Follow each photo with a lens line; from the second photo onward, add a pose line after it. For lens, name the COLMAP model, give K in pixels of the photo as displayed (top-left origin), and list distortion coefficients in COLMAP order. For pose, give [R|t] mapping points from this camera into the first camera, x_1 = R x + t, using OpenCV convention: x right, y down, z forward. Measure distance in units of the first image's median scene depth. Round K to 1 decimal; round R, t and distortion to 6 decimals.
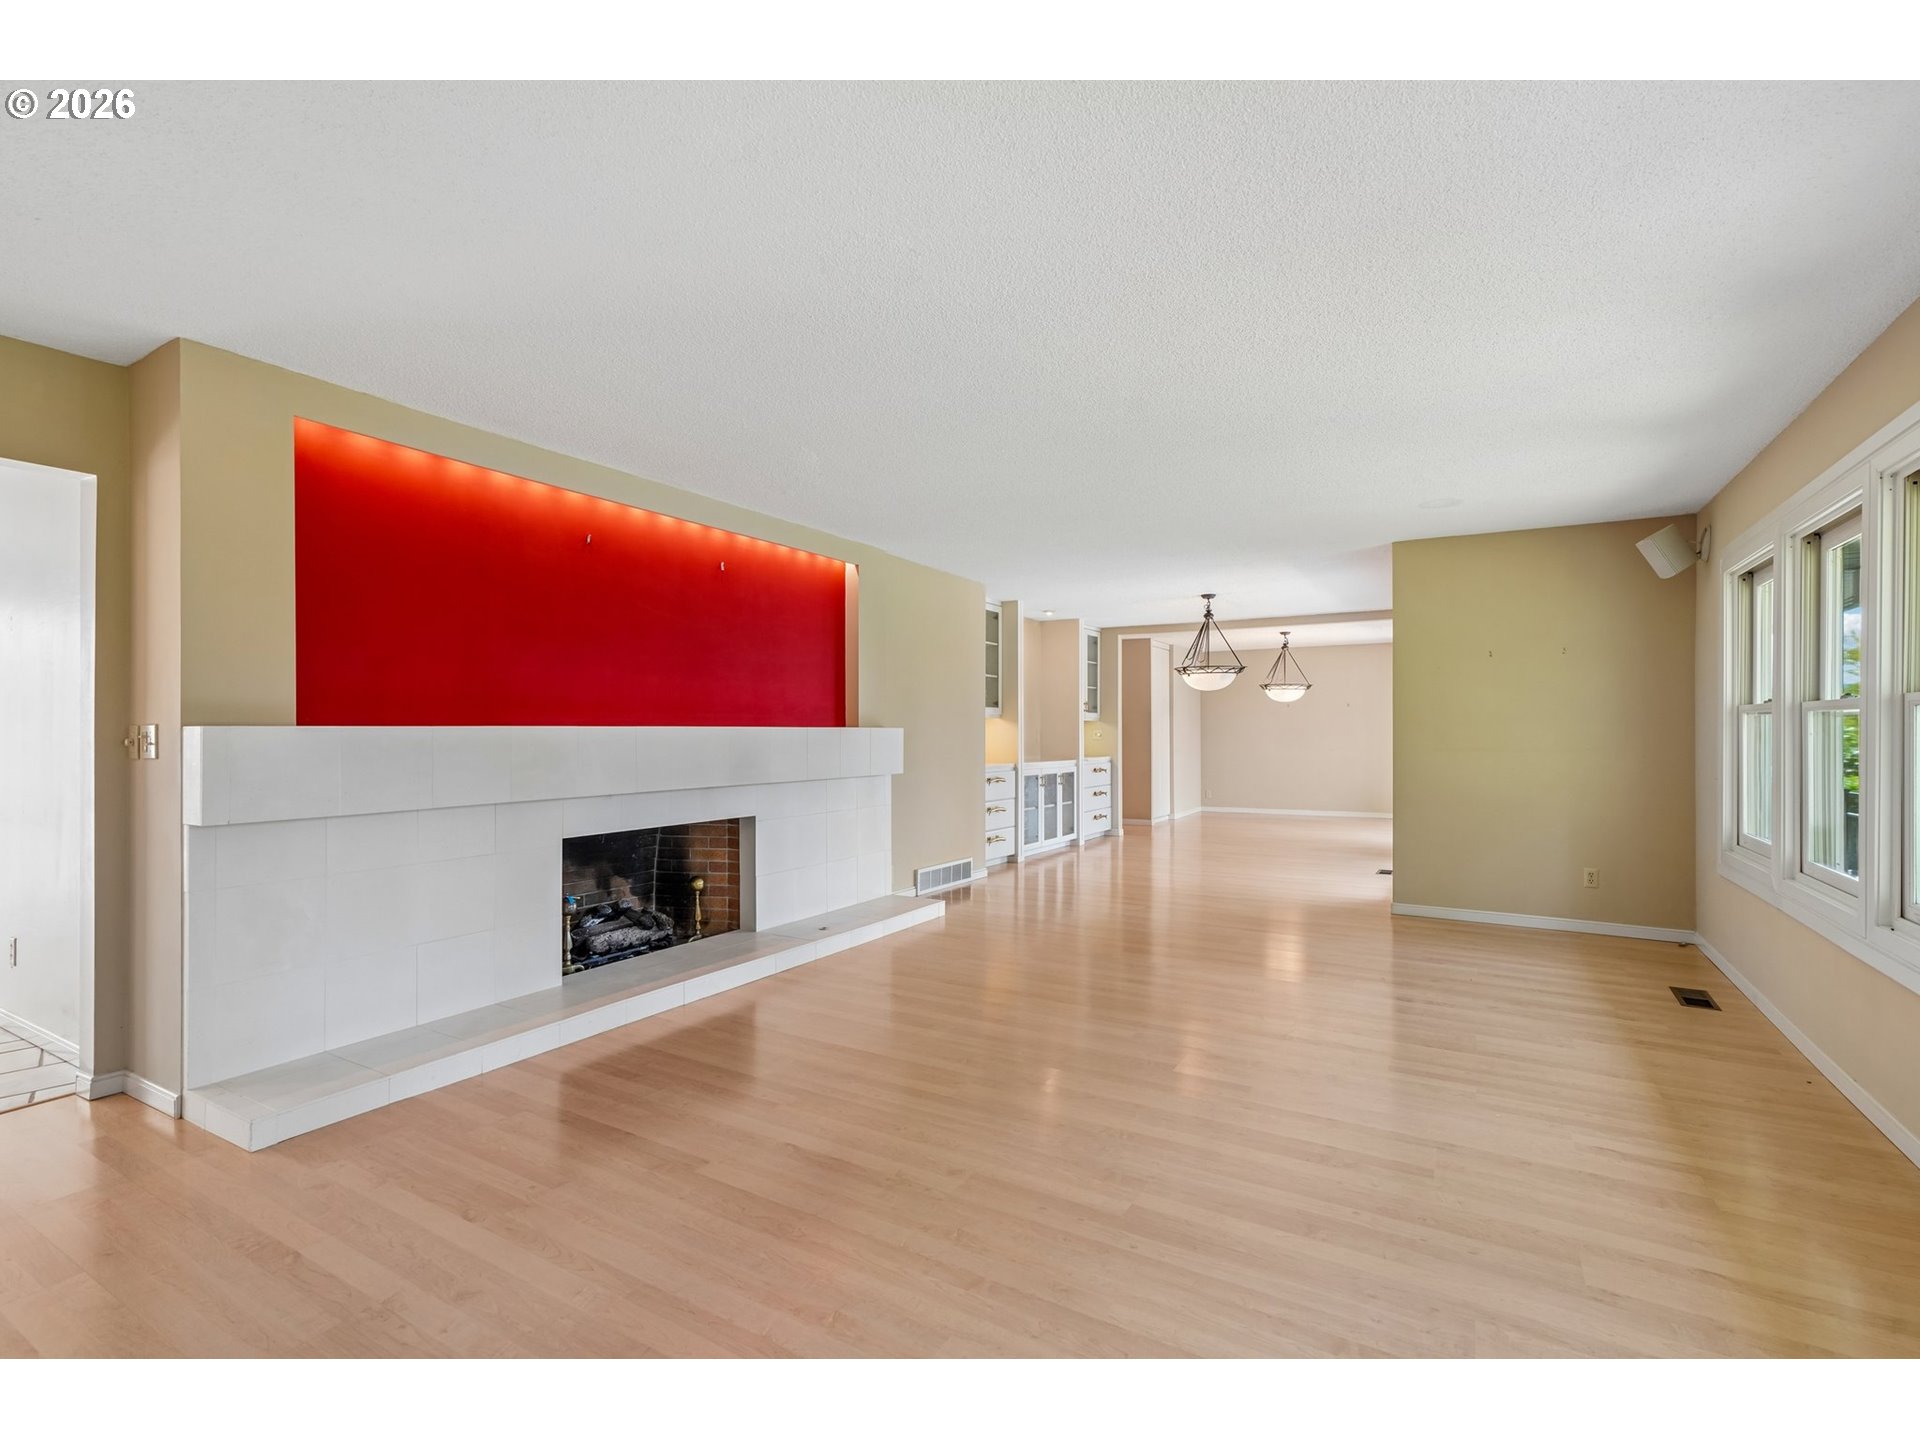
lens RADIAL K [[872.7, 0, 951.2], [0, 872.7, 730.8], [0, 0, 1]] dist [0.002592, 0.000517]
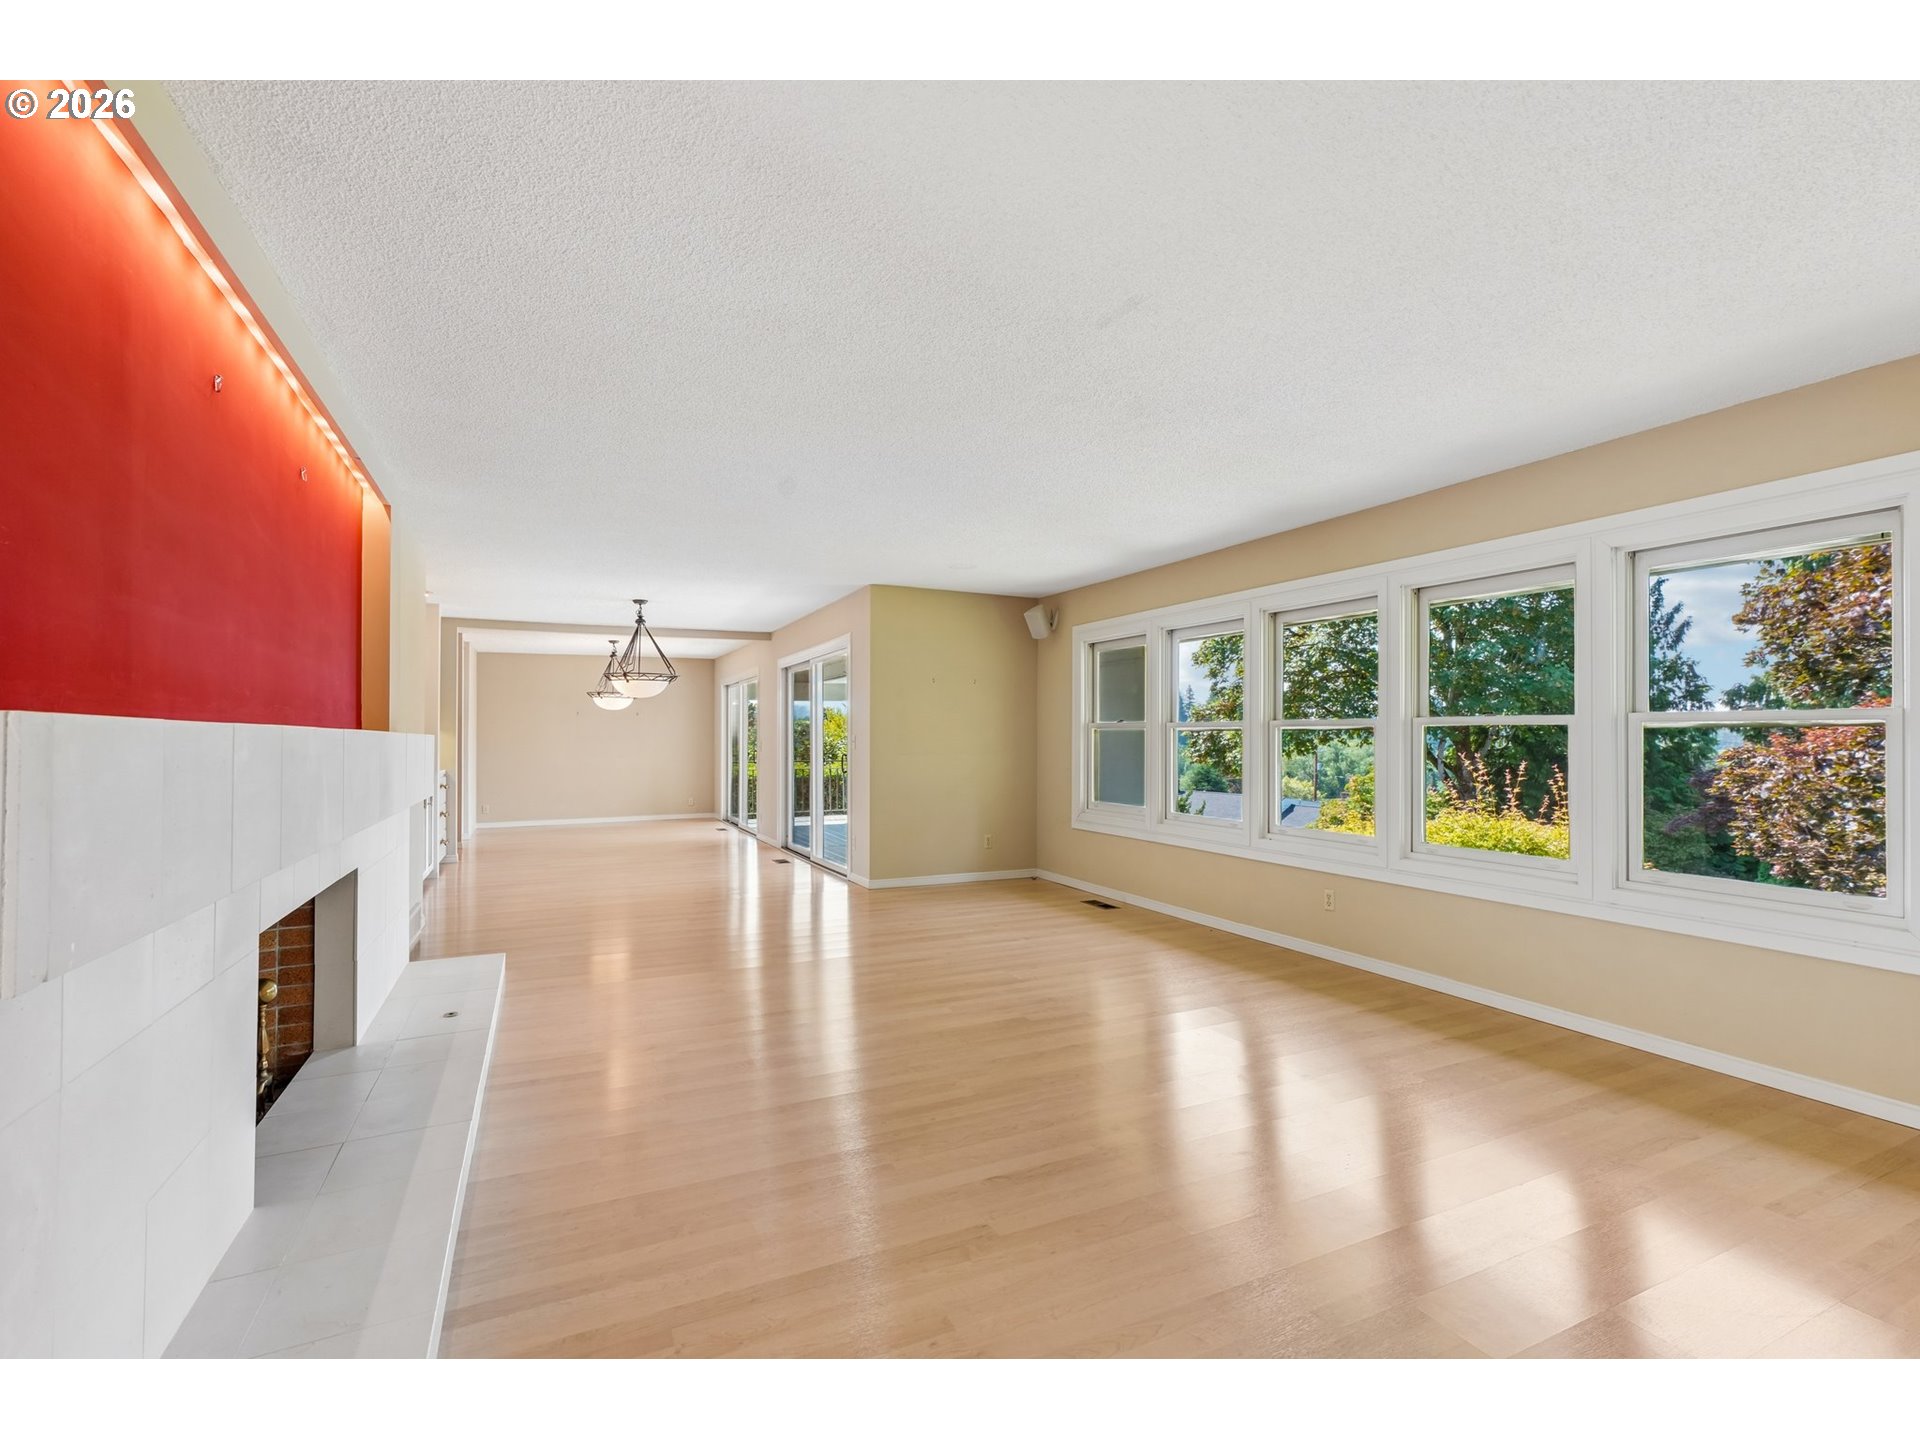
lens RADIAL K [[872.7, 0, 944.6], [0, 872.7, 727.4], [0, 0, 1]] dist [0.002592, 0.000517]
pose [[0.579404, 0.014169, 0.814917, -0.309655], [-0.002109, 0.999872, -0.015886, 0.003276], [-0.815037, 0.007486, 0.579360, 0.150560]]
